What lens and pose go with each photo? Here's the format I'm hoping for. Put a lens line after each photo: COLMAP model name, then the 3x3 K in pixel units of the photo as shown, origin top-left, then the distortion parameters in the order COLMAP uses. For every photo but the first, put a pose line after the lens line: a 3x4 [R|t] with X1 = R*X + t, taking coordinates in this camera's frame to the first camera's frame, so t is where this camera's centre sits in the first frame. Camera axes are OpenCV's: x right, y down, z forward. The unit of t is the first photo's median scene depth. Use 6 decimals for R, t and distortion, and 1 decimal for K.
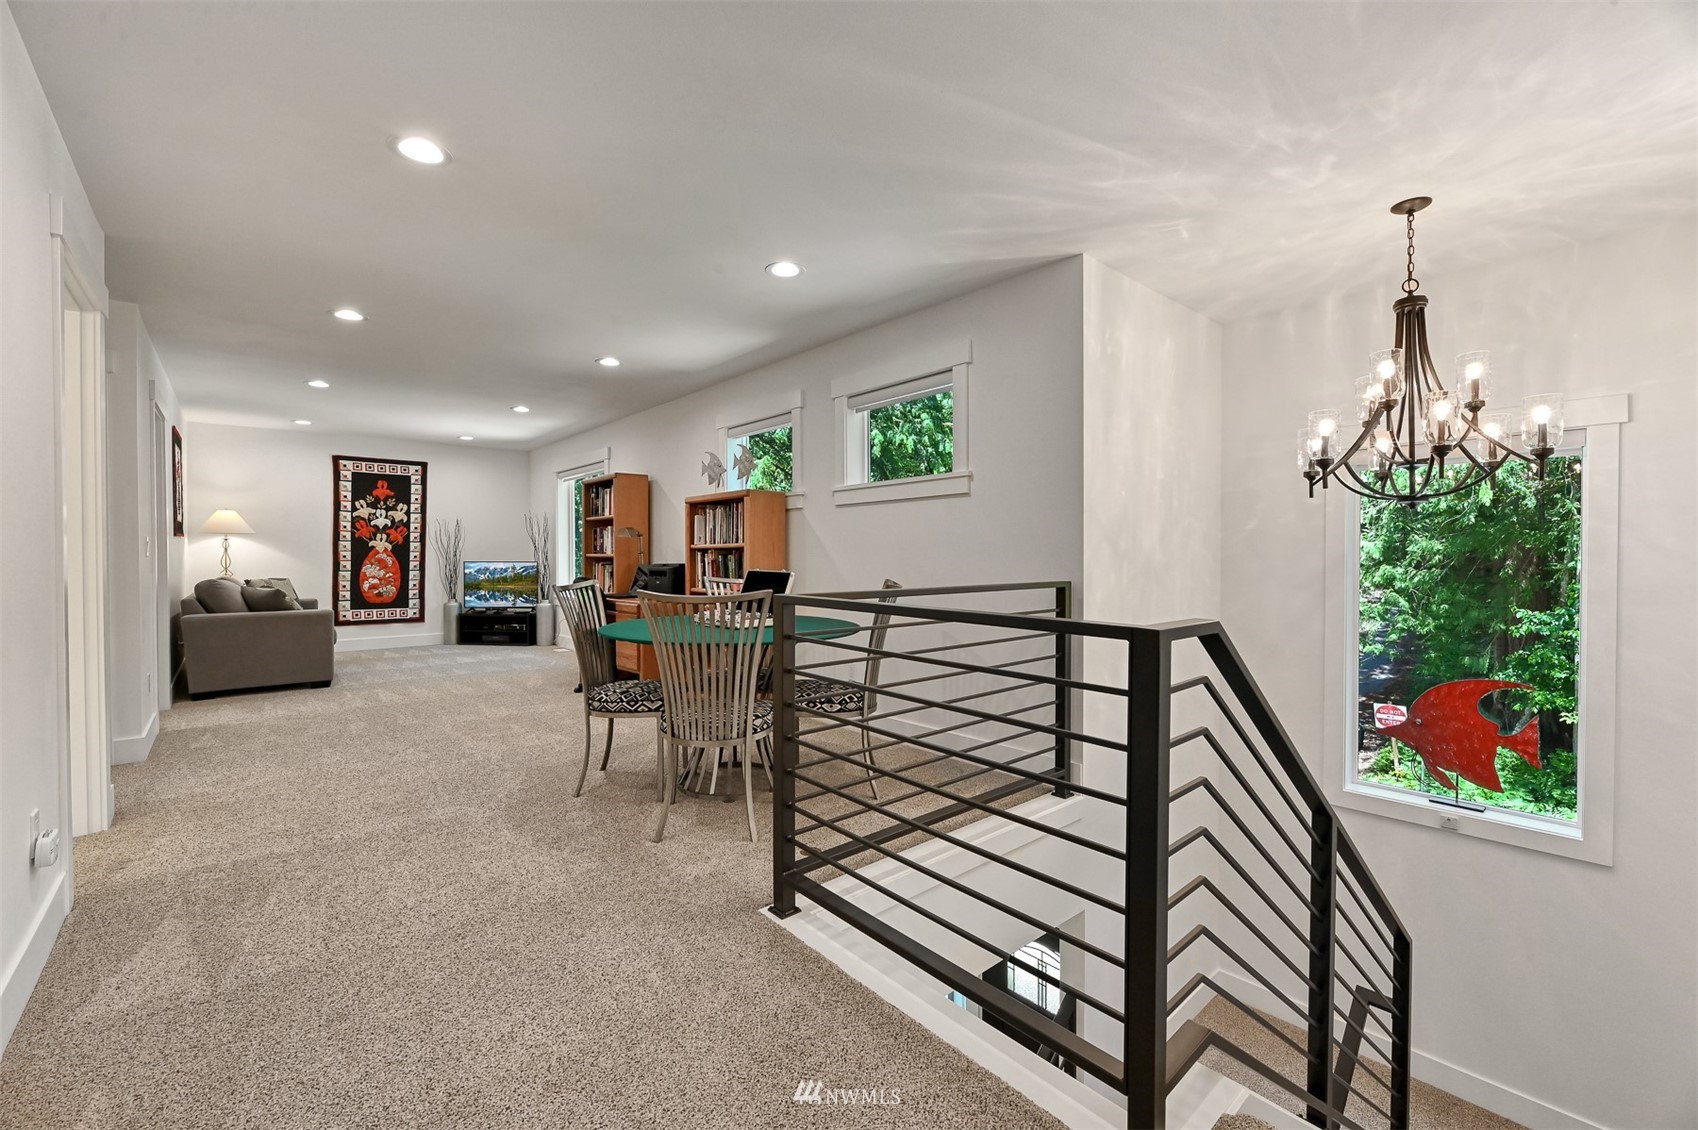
lens RADIAL K [[691.8, 0, 832.8], [0, 691.8, 550.7], [0, 0, 1]] dist [-0.002253, -0.002251]
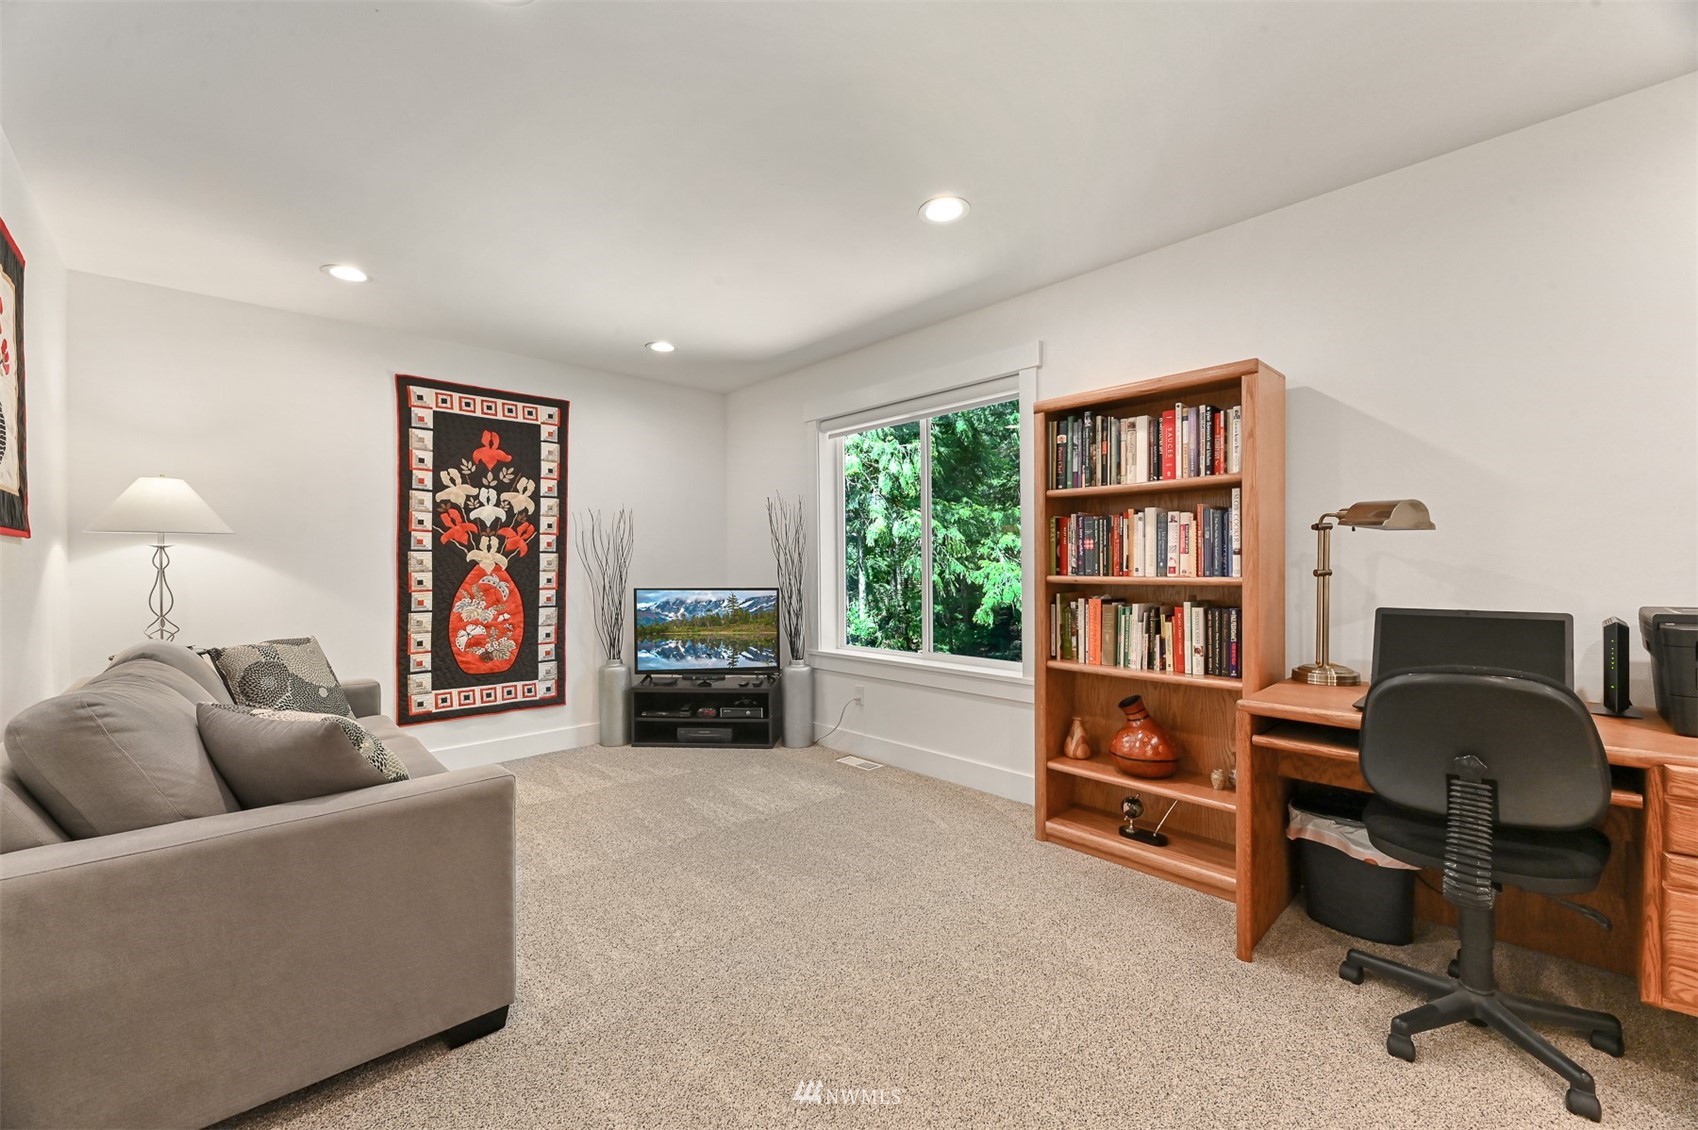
lens RADIAL K [[691.8, 0, 853.6], [0, 691.8, 556.5], [0, 0, 1]] dist [-0.002253, -0.002251]
pose [[0.998763, -0.009072, 0.048895, -0.491509], [0.009368, 0.999939, -0.005814, -0.005028], [-0.048839, 0.006265, 0.998787, 0.574211]]
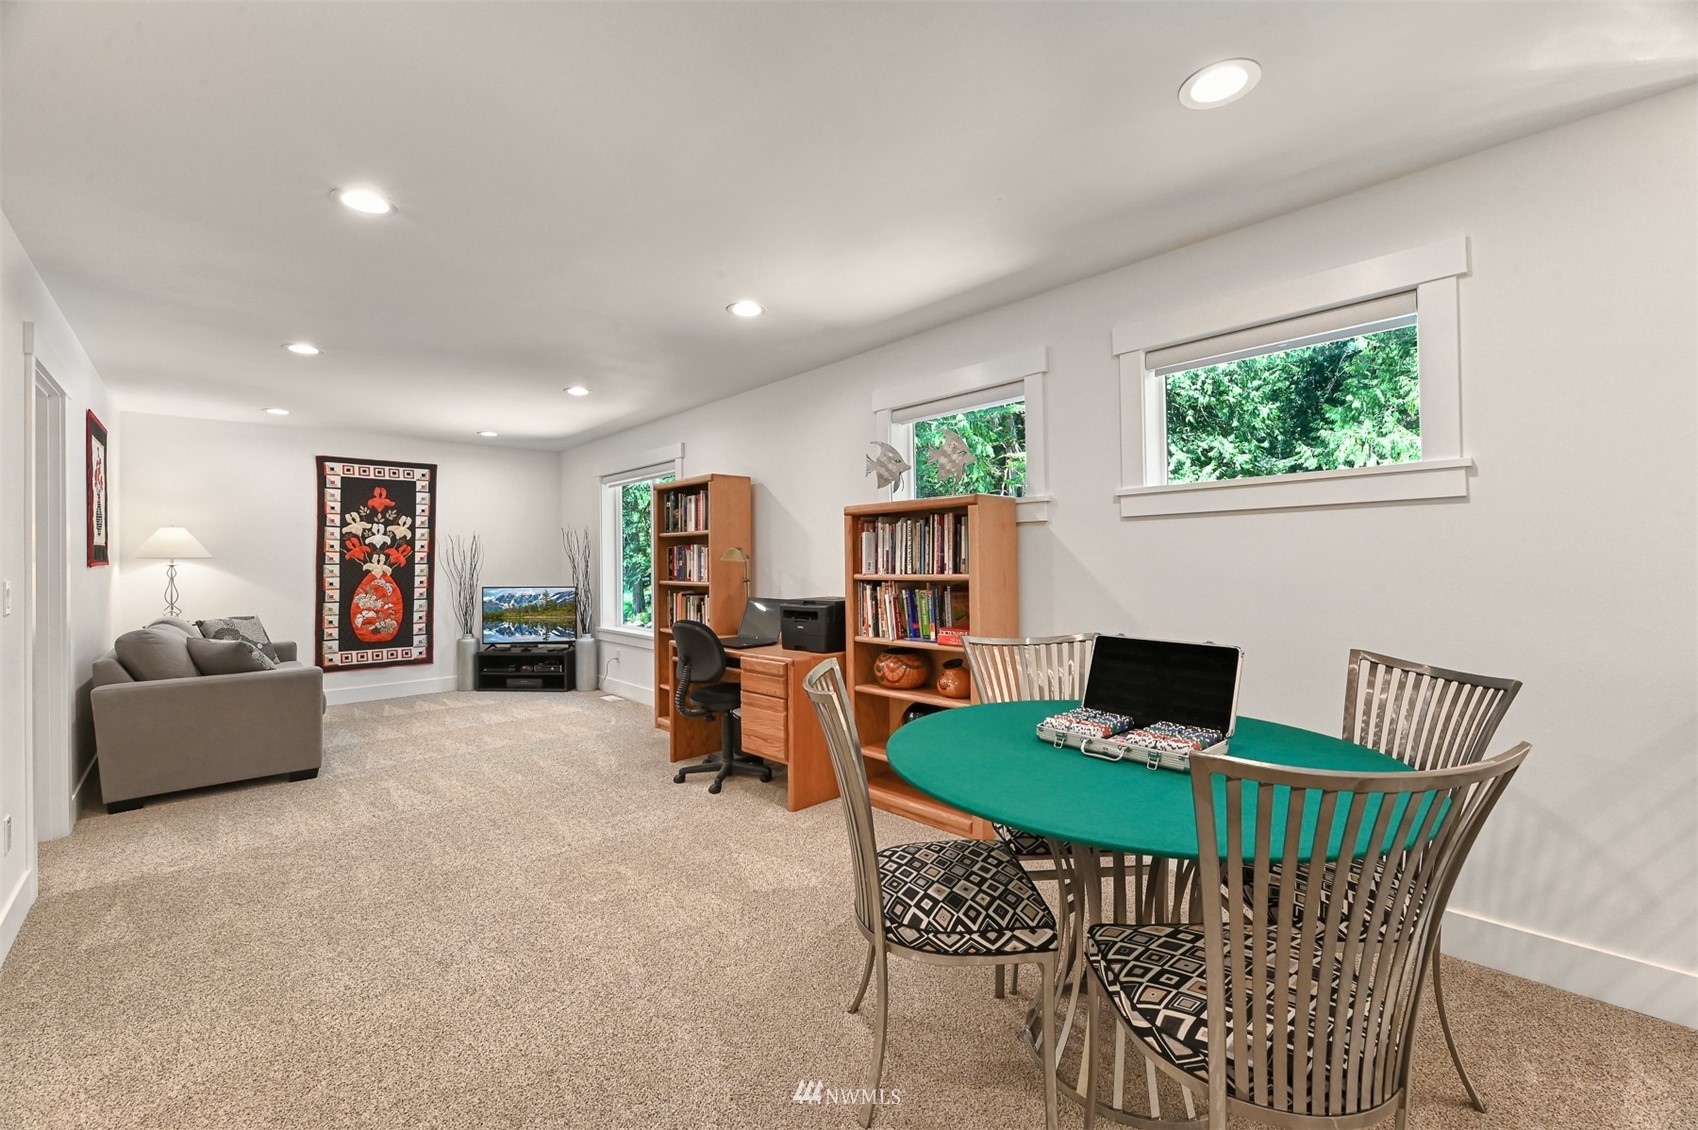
lens RADIAL K [[691.8, 0, 854.1], [0, 691.8, 543.3], [0, 0, 1]] dist [-0.002253, -0.002251]
pose [[0.998956, -0.010126, 0.044535, -0.169960], [0.010995, 0.999753, -0.019314, -0.018935], [-0.044329, 0.019784, 0.998821, 0.216998]]
